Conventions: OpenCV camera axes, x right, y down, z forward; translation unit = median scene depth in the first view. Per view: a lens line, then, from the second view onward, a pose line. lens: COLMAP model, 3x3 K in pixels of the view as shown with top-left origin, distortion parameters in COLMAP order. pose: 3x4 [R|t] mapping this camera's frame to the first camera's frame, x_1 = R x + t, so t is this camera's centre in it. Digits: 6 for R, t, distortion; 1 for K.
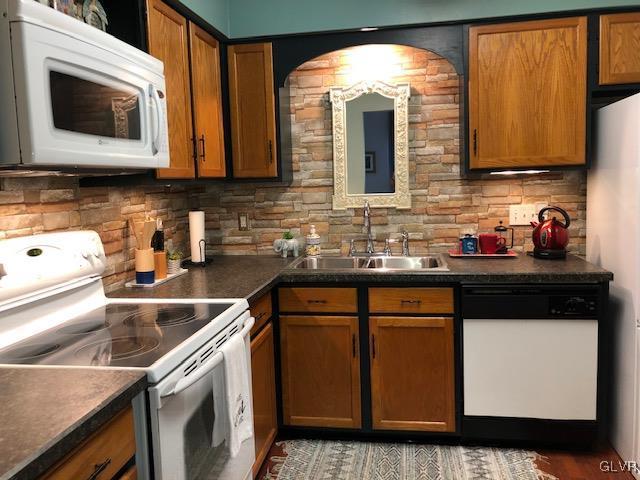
lens RADIAL K [[523.1, 0, 322.1], [0, 523.1, 225.7], [0, 0, 1]] dist [0.014331, -0.003938]
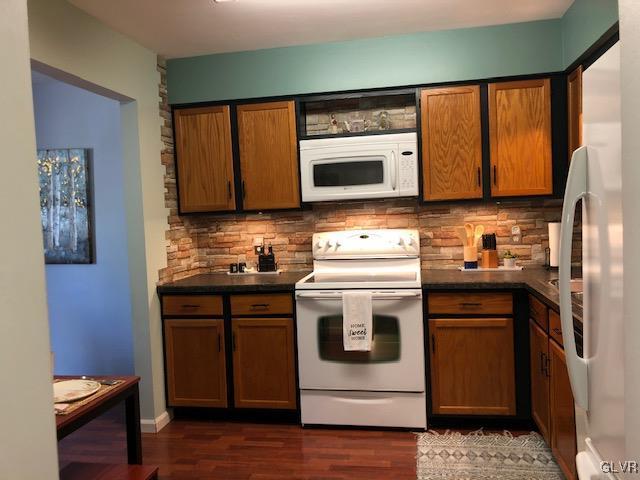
lens RADIAL K [[517.1, 0, 318.2], [0, 517.1, 227.4], [0, 0, 1]] dist [0.034875, -0.002833]
pose [[-0.007159, 0.068692, -0.997612, 1.329050], [-0.045189, 0.996596, 0.068947, -0.107568], [0.998953, 0.045575, -0.004030, 0.684677]]
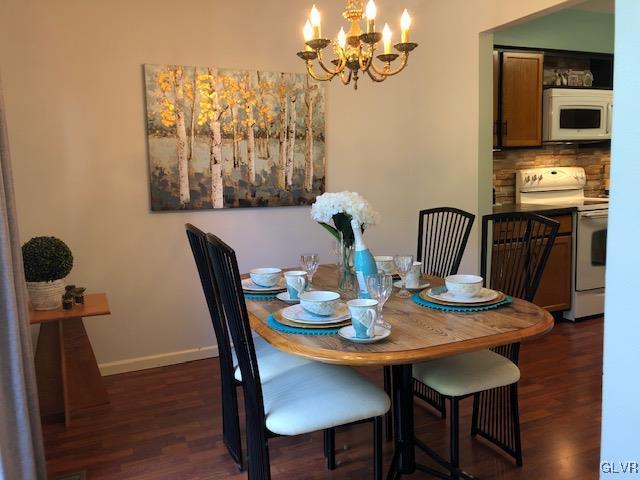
lens RADIAL K [[523.1, 0, 322.1], [0, 523.1, 225.7], [0, 0, 1]] dist [0.014331, -0.003938]
pose [[0.550028, 0.108034, -0.828129, 0.876547], [-0.056227, 0.994138, 0.092347, 0.115887], [0.833251, -0.004230, 0.552879, -1.227805]]
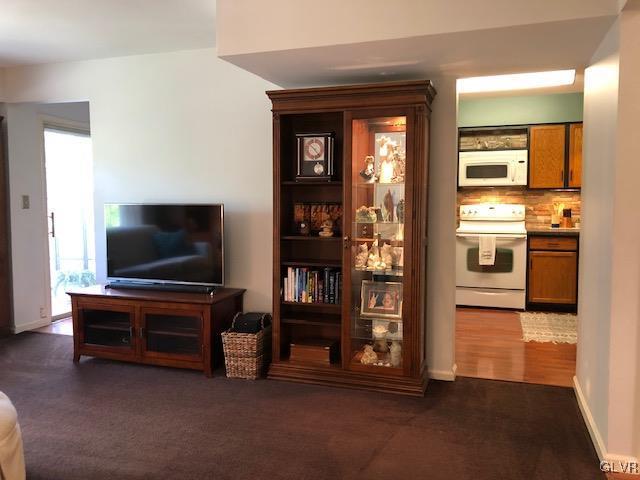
lens RADIAL K [[523.1, 0, 322.1], [0, 523.1, 225.7], [0, 0, 1]] dist [0.014331, -0.003938]
pose [[-0.157510, 0.085653, -0.983796, 2.823992], [-0.076135, 0.992213, 0.098576, -0.085342], [0.984578, 0.090428, -0.149762, 0.312940]]
